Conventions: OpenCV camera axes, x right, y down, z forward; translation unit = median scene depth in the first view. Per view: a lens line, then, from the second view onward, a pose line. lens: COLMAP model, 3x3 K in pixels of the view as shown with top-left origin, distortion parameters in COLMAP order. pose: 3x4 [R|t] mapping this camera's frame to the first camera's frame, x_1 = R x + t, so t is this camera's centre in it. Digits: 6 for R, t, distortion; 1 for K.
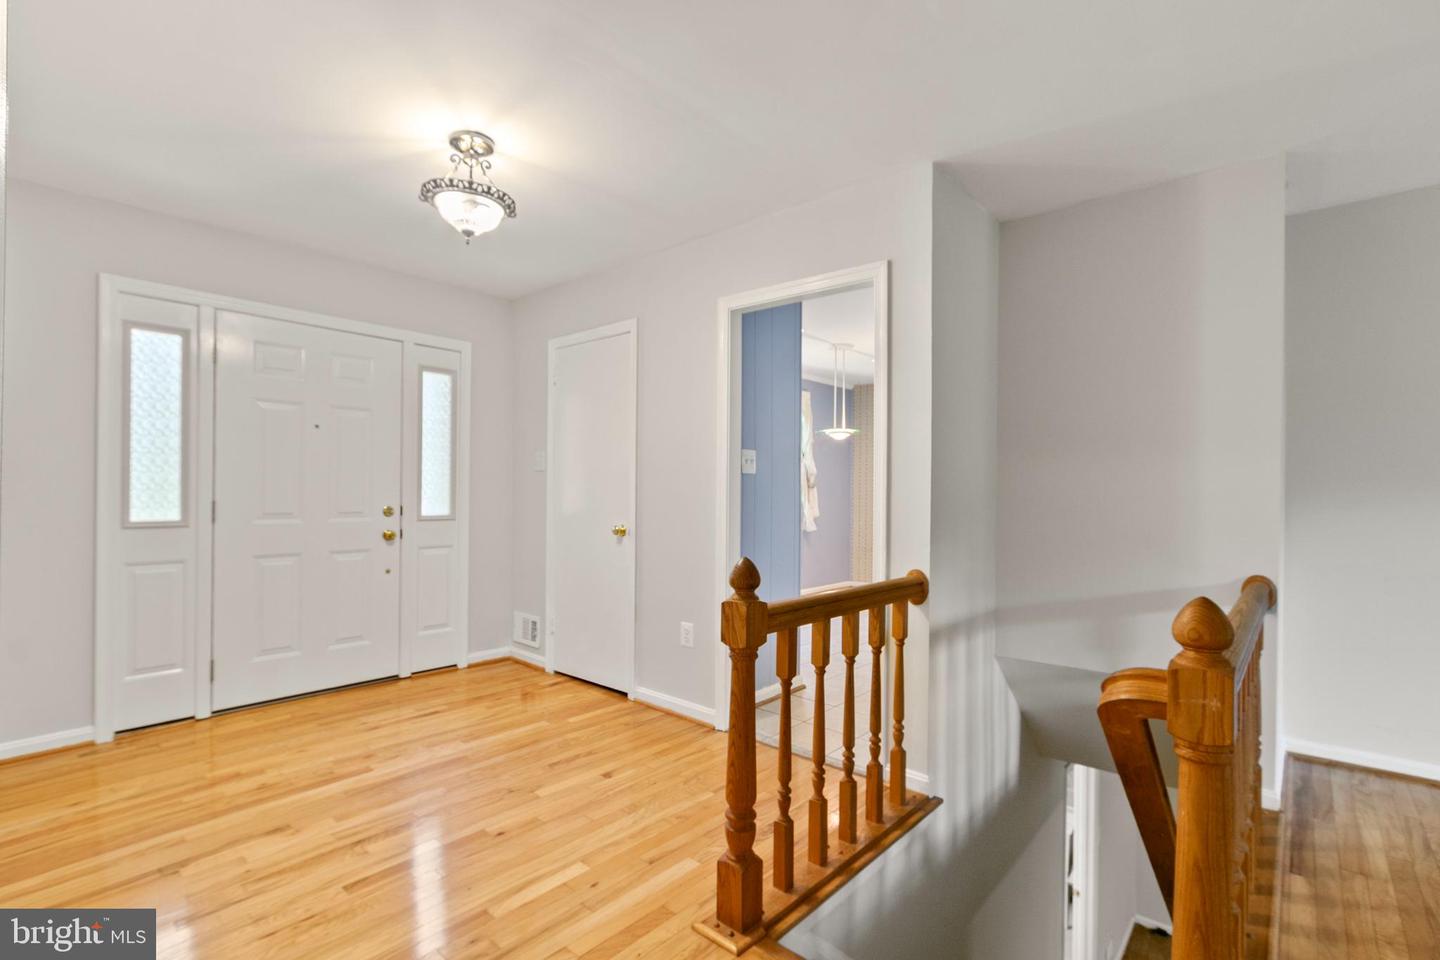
lens RADIAL K [[668.2, 0, 719.3], [0, 668.2, 487.3], [0, 0, 1]] dist [-0.000619, -0.002027]
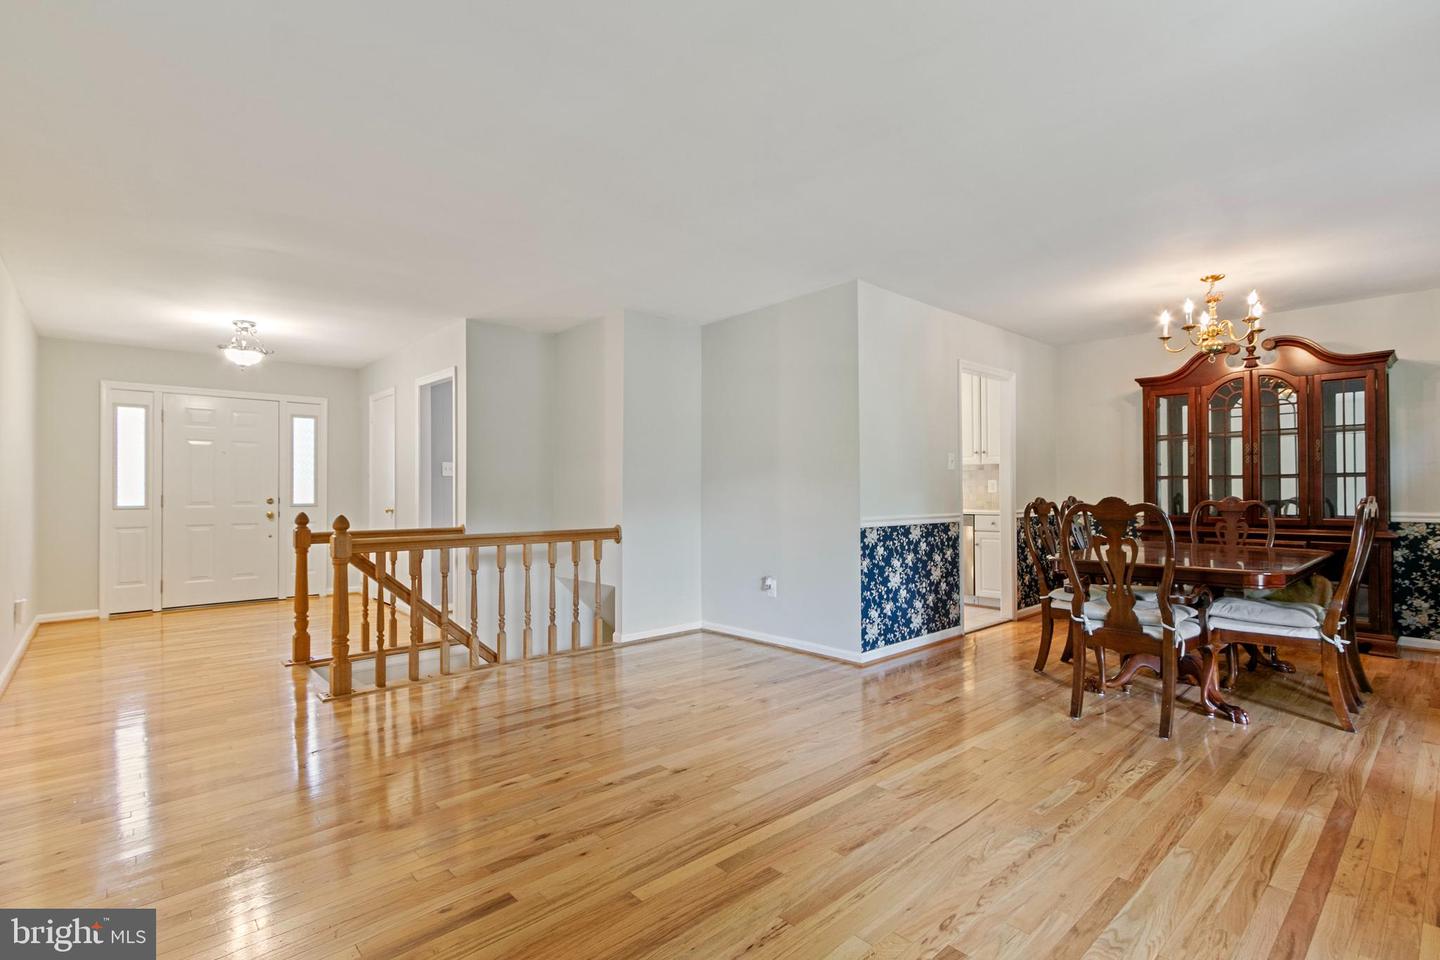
lens RADIAL K [[668.2, 0, 717.8], [0, 668.2, 479.5], [0, 0, 1]] dist [-0.000619, -0.002027]
pose [[0.994374, -0.014195, -0.104974, 1.015138], [0.013081, 0.999851, -0.011290, 0.018526], [0.105119, 0.009853, 0.994411, -0.716364]]
